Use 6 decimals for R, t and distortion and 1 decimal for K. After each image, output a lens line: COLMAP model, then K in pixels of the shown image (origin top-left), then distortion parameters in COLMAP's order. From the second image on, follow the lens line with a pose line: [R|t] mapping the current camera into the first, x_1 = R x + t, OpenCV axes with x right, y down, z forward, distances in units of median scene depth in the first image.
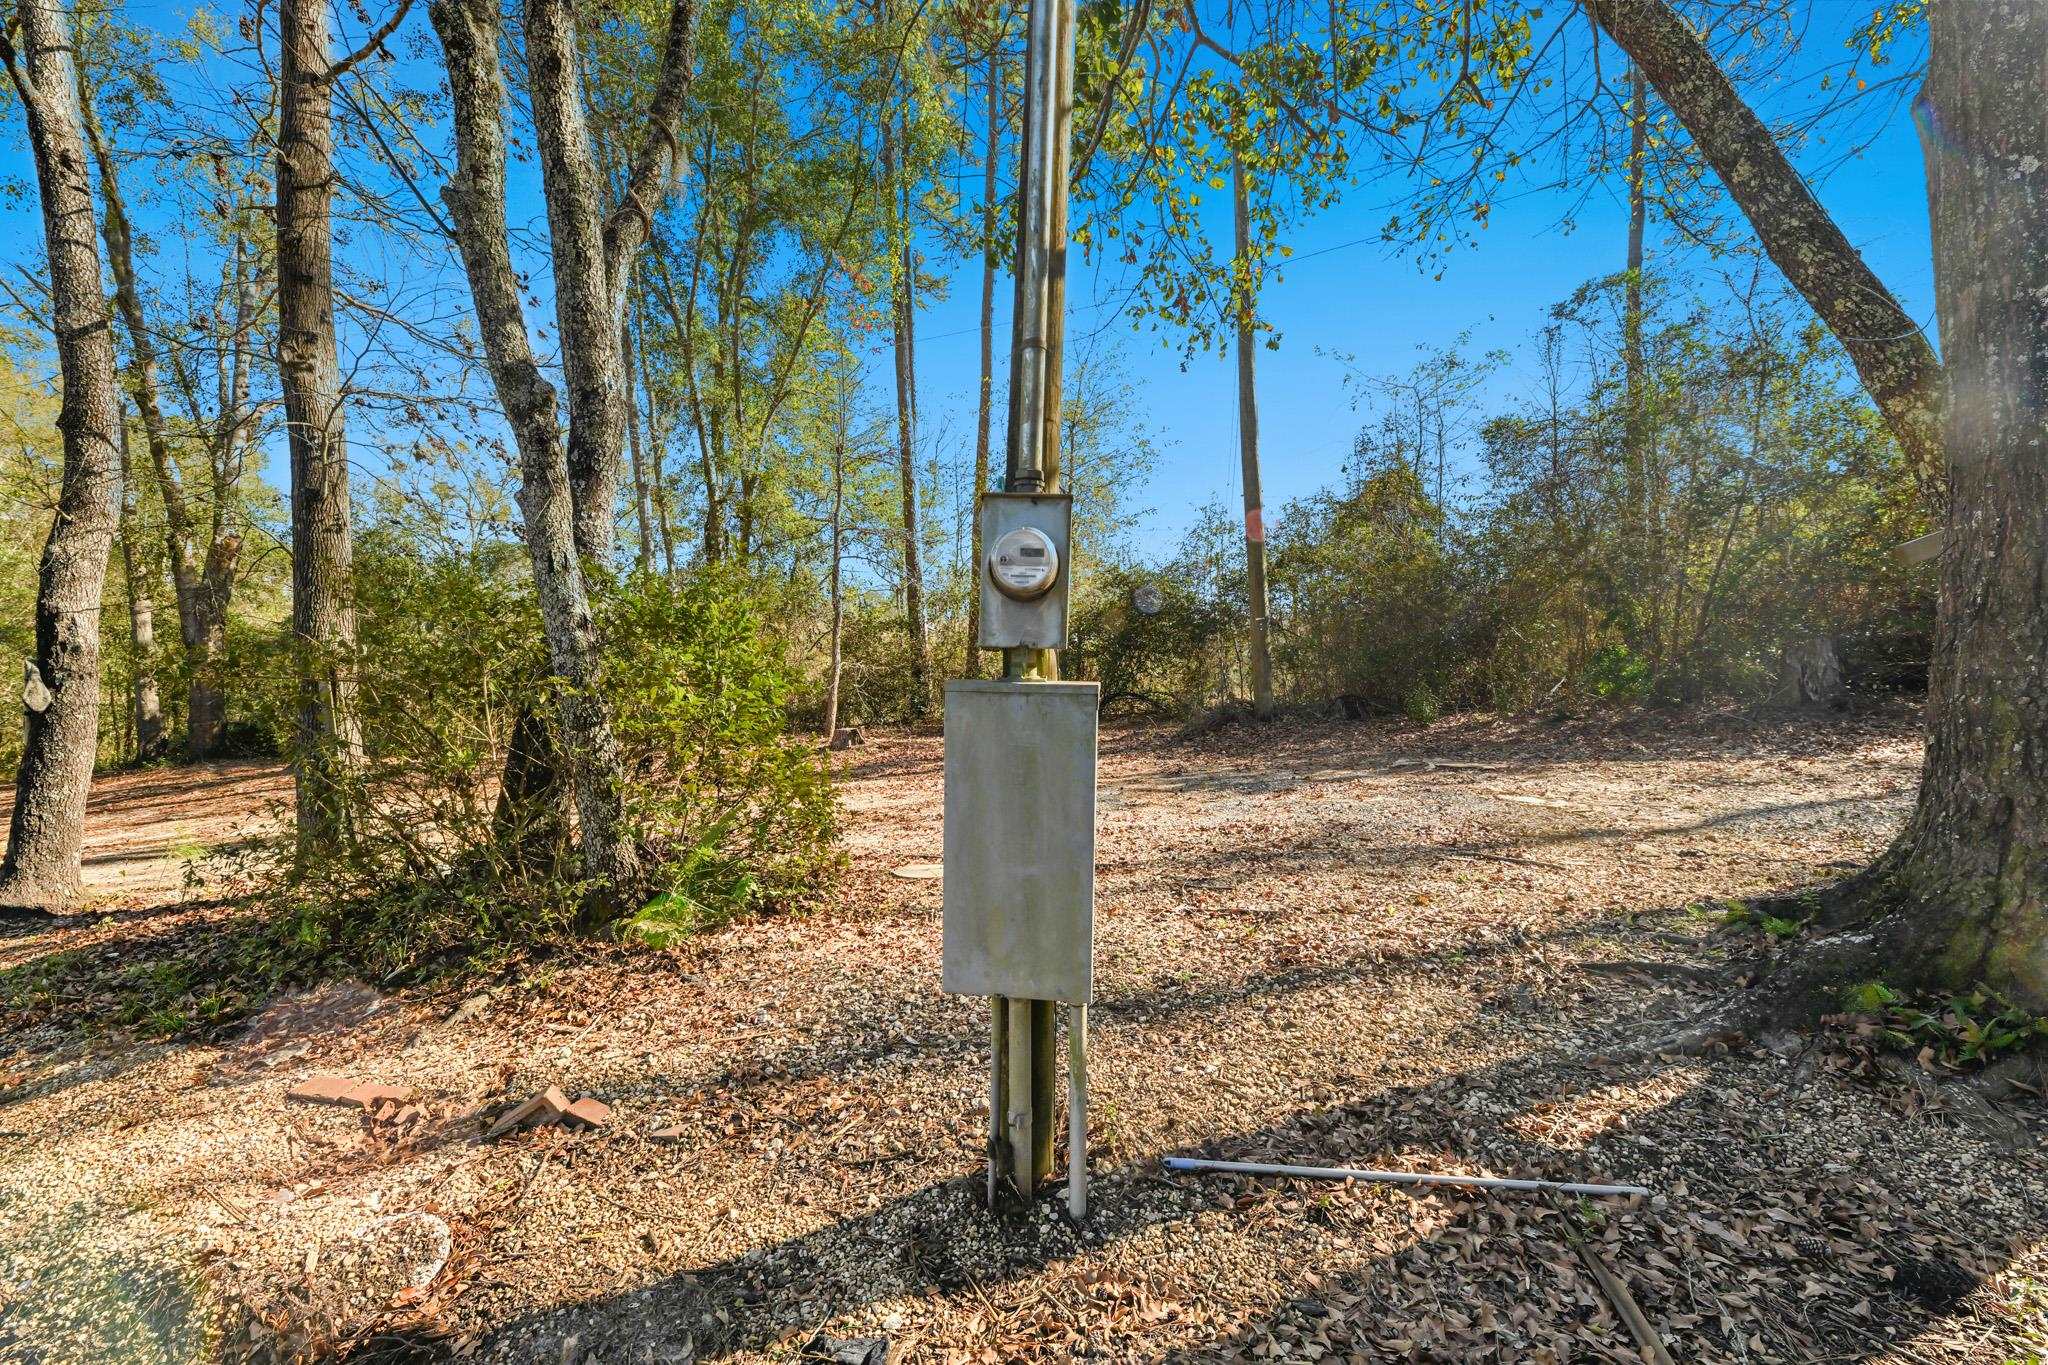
lens RADIAL K [[812.4, 0, 1023.7], [0, 812.4, 685.6], [0, 0, 1]] dist [0.025959, -0.015636]
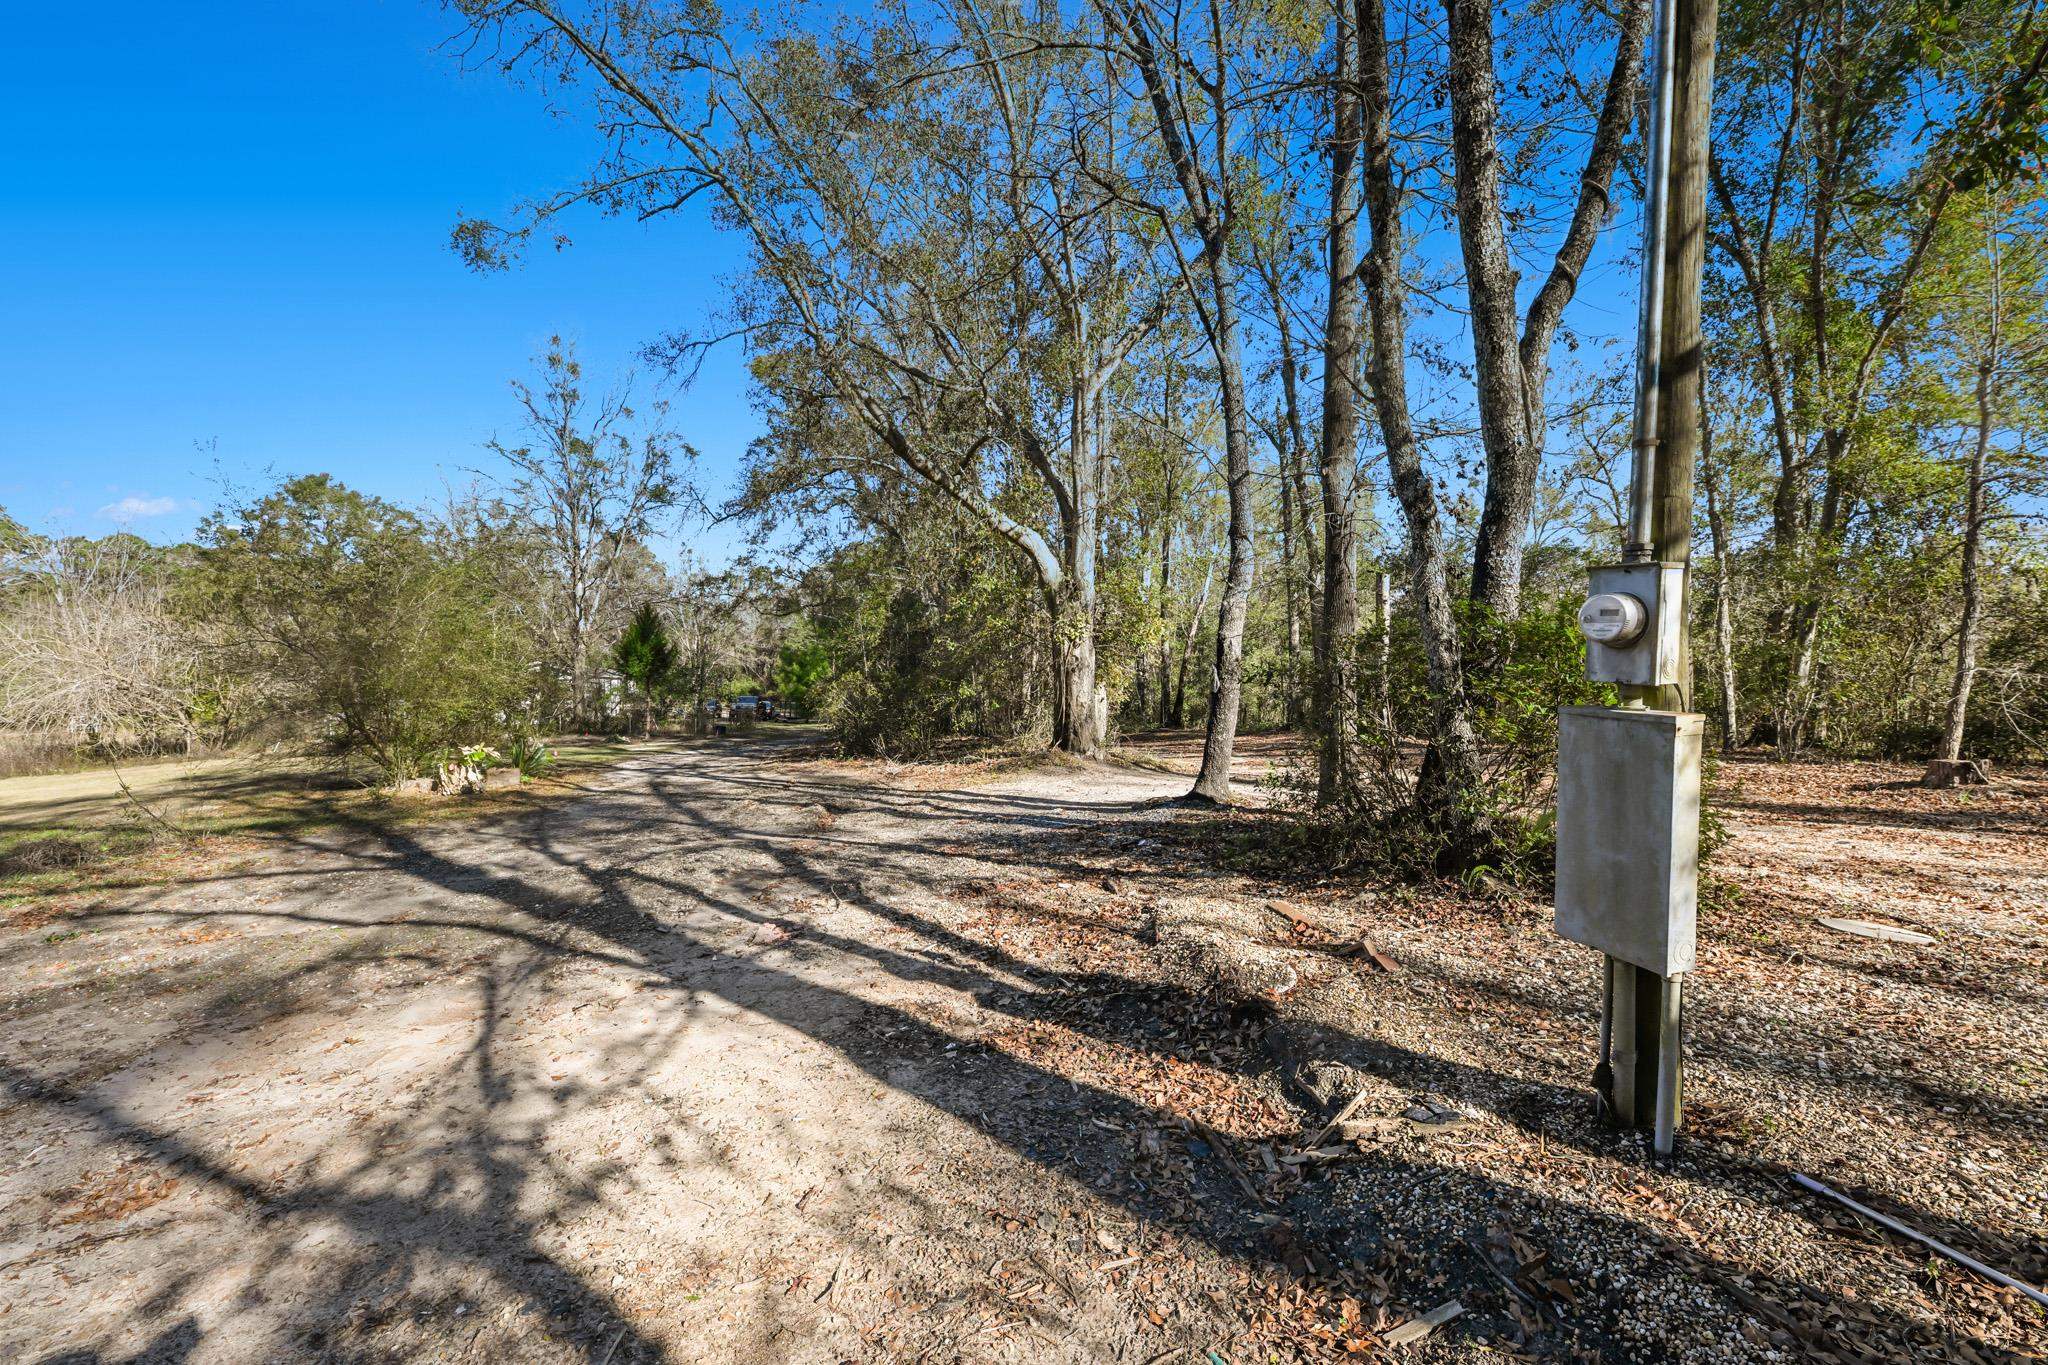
lens RADIAL K [[812.4, 0, 1023.7], [0, 812.4, 685.6], [0, 0, 1]] dist [0.025959, -0.015636]
pose [[0.404431, 0.037024, -0.913819, 0.420988], [-0.031631, 0.999149, 0.026482, -0.024576], [0.914021, 0.018194, 0.405258, -0.201376]]
